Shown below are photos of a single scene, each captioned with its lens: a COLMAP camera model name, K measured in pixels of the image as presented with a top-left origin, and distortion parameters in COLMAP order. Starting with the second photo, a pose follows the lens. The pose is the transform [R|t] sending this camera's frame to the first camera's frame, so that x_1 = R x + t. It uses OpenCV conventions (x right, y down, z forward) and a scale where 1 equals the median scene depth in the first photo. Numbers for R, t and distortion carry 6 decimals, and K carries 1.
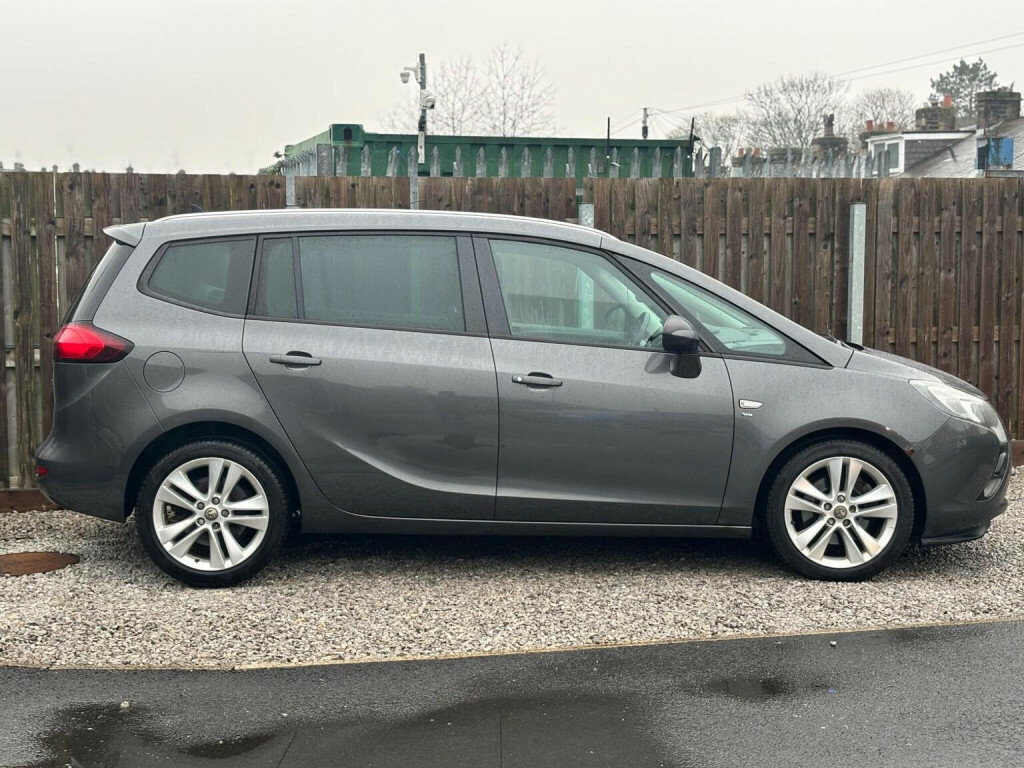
lens RADIAL K [[1561.3, 0, 514.8], [0, 1561.3, 382.3], [0, 0, 1]] dist [0.084427, 0.000000]
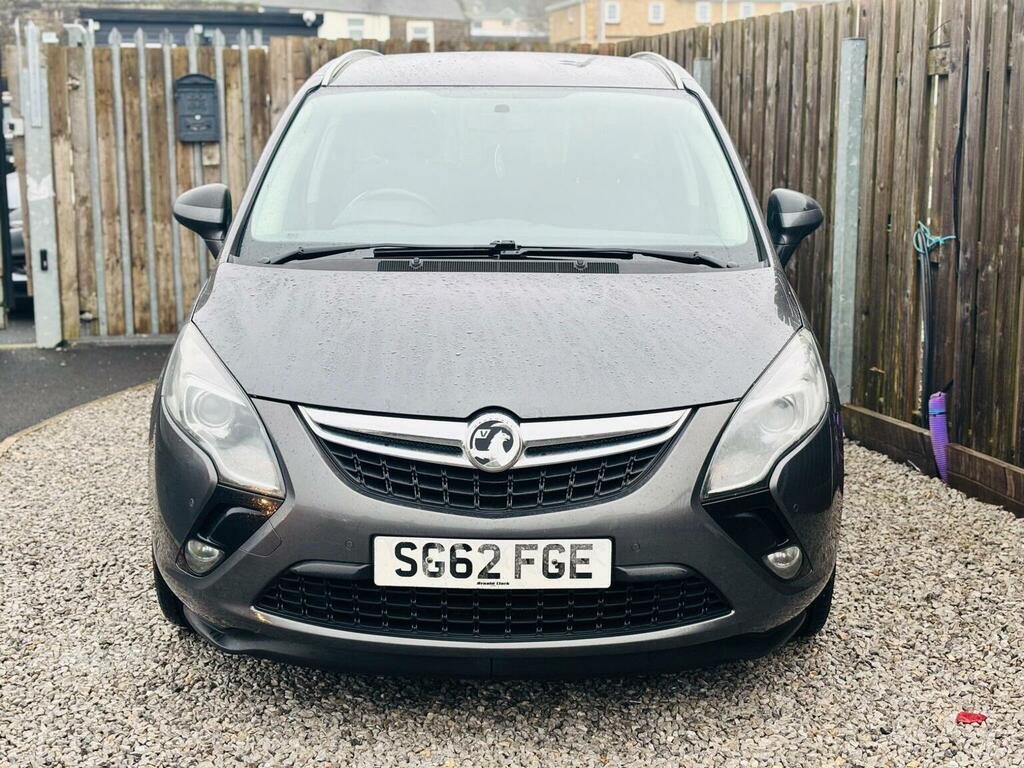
lens RADIAL K [[1561.3, 0, 505.6], [0, 1561.3, 387.1], [0, 0, 1]] dist [0.084427, 0.000000]
pose [[-0.062420, 0.170560, -0.983368, 0.633260], [-0.085492, 0.980754, 0.175533, -0.068666], [0.994382, 0.095027, -0.046637, 0.894489]]
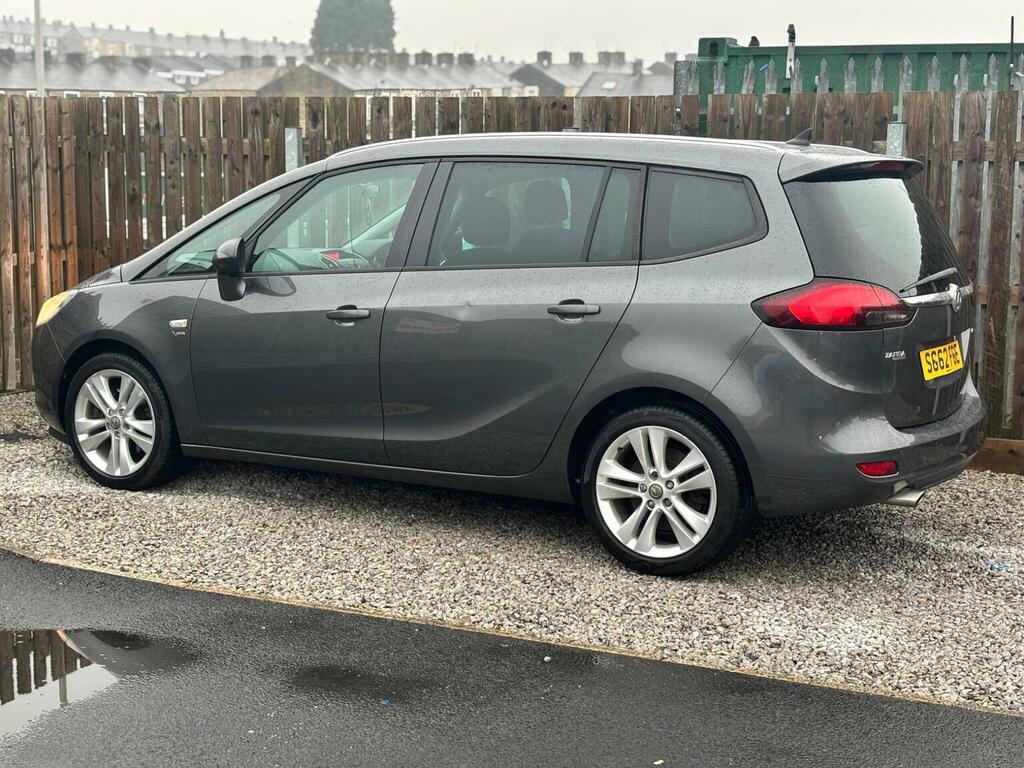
lens RADIAL K [[1561.3, 0, 511.6], [0, 1561.3, 390.8], [0, 0, 1]] dist [0.084427, 0.000000]
pose [[0.772141, 0.106365, -0.626486, 0.455912], [-0.070900, 0.994156, 0.081404, -0.027592], [0.631484, -0.018437, 0.775170, 0.227110]]
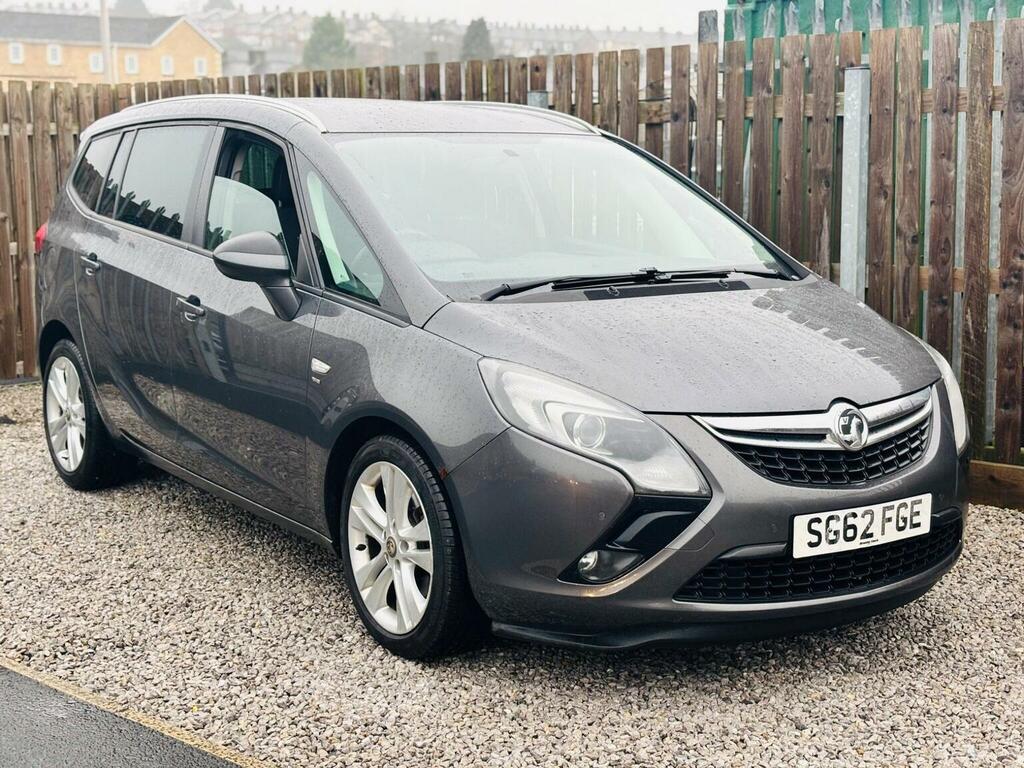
lens RADIAL K [[1561.3, 0, 514.2], [0, 1561.3, 382.1], [0, 0, 1]] dist [0.084427, 0.000000]
pose [[0.521259, 0.120266, -0.844881, 0.598020], [-0.063823, 0.992741, 0.101937, -0.041913], [0.851008, 0.000787, 0.525151, 0.544450]]
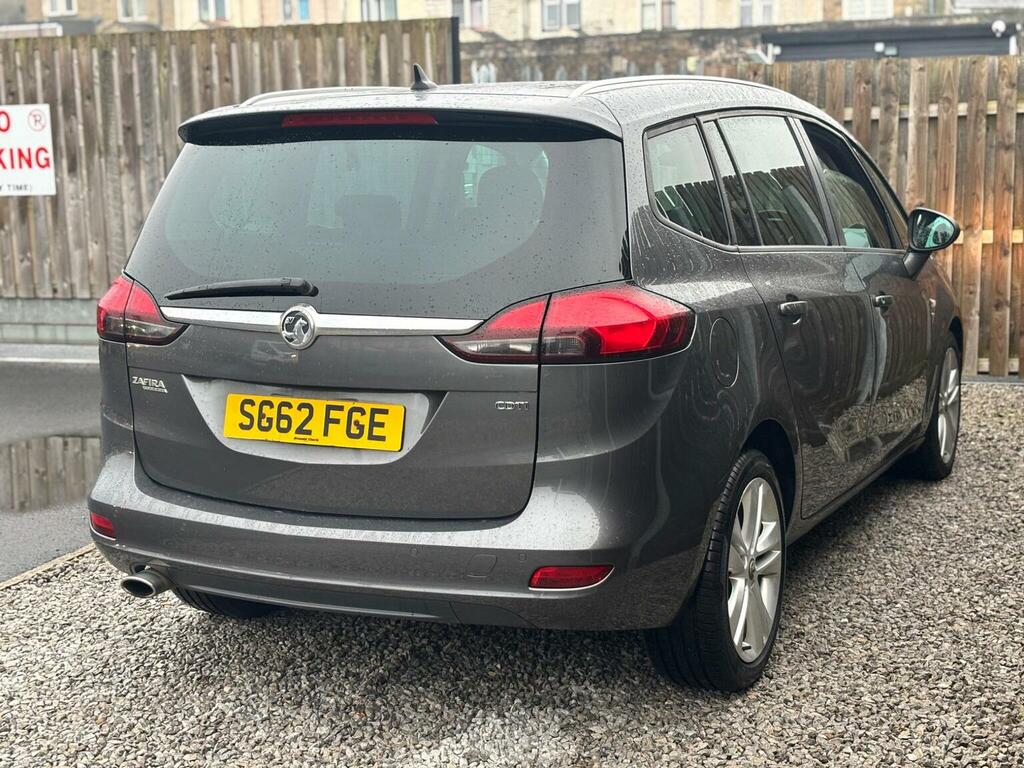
lens RADIAL K [[1561.3, 0, 517.8], [0, 1561.3, 379.6], [0, 0, 1]] dist [0.084427, 0.000000]
pose [[-0.565006, 0.137503, -0.813548, 0.488610], [-0.050386, 0.978425, 0.200363, -0.099590], [0.823547, 0.154197, -0.545888, 1.156190]]
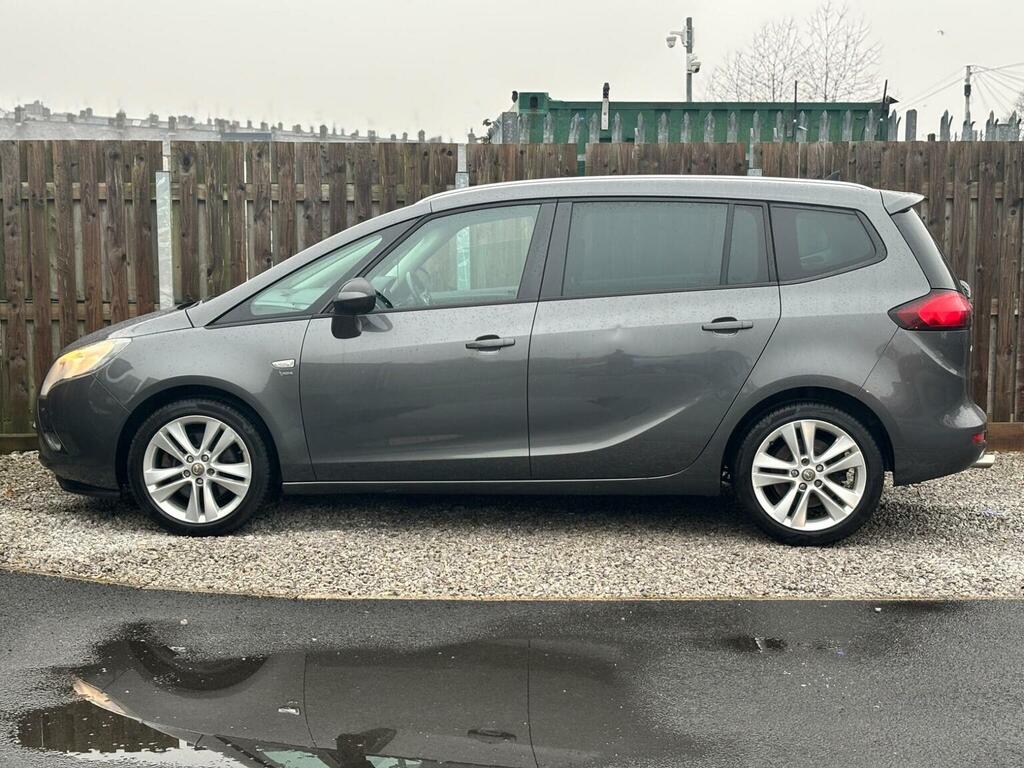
lens RADIAL K [[1561.3, 0, 512.5], [0, 1561.3, 386.3], [0, 0, 1]] dist [0.084427, 0.000000]
pose [[0.975514, 0.029207, -0.217989, 0.124738], [-0.023670, 0.999328, 0.027970, 0.000642], [0.218659, -0.022125, 0.975550, -0.018164]]
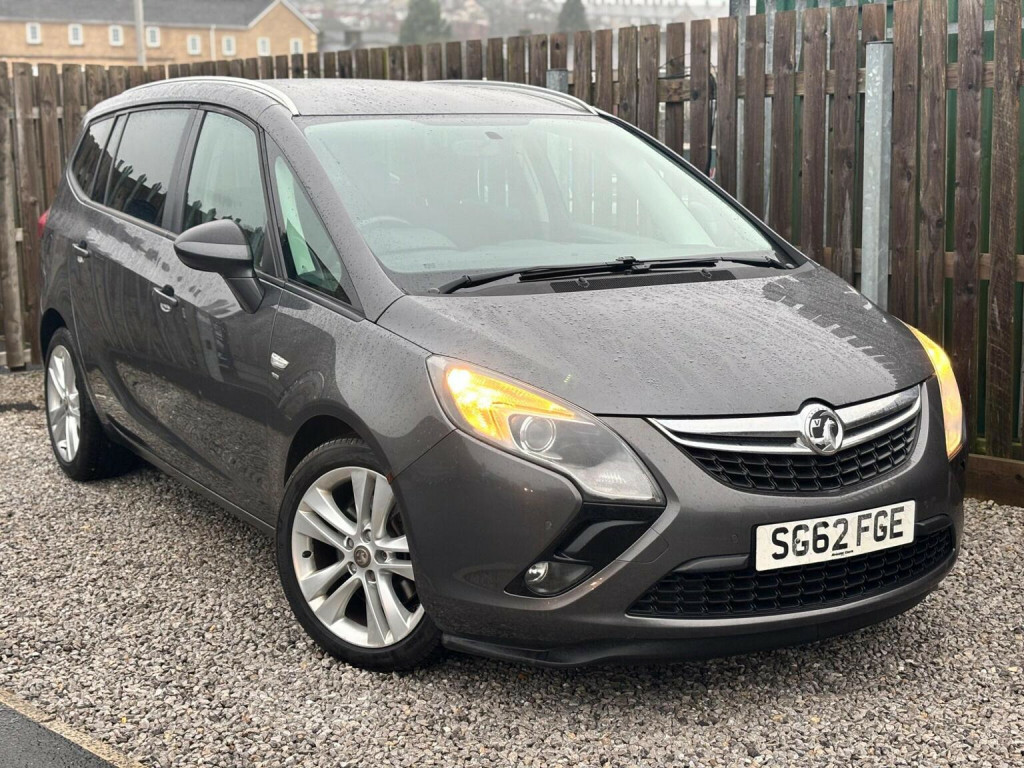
lens RADIAL K [[1561.3, 0, 509.6], [0, 1561.3, 381.5], [0, 0, 1]] dist [0.084427, 0.000000]
pose [[0.468194, 0.133516, -0.873480, 0.594954], [-0.060032, 0.991041, 0.119308, -0.047409], [0.881584, -0.003422, 0.472015, 0.592623]]
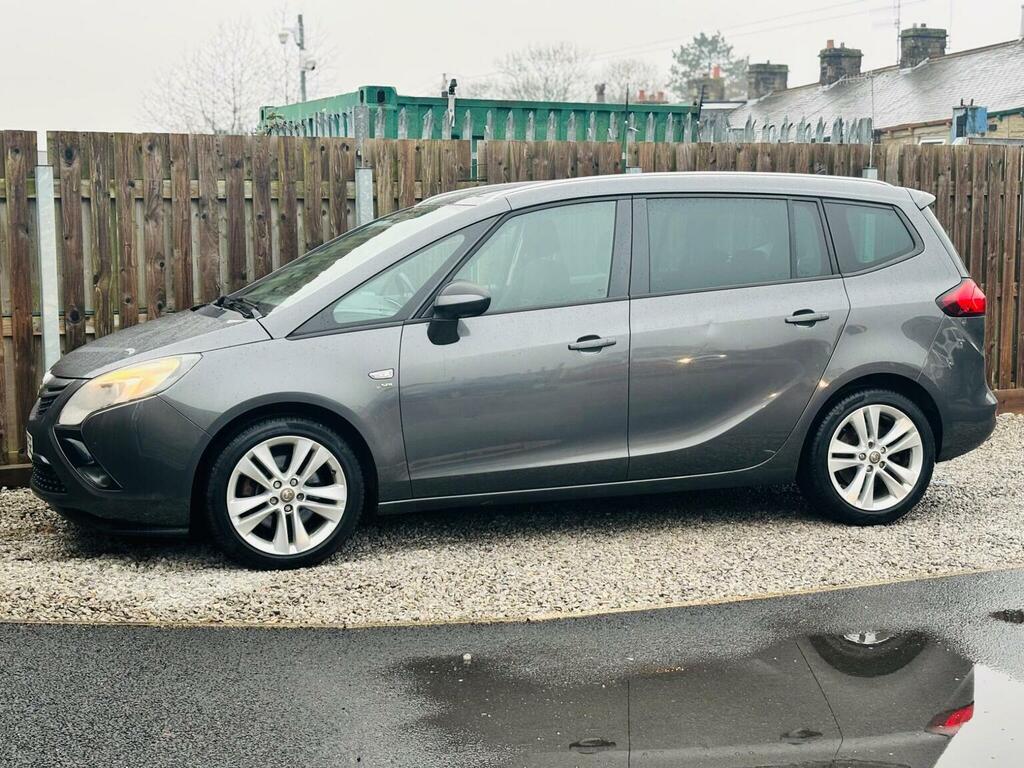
lens RADIAL K [[1561.3, 0, 513.9], [0, 1561.3, 386.2], [0, 0, 1]] dist [0.084427, 0.000000]
pose [[0.985055, -0.019161, 0.171173, -0.223027], [0.015060, 0.999568, 0.025226, 0.002244], [-0.171582, -0.022271, 0.984918, -0.000983]]
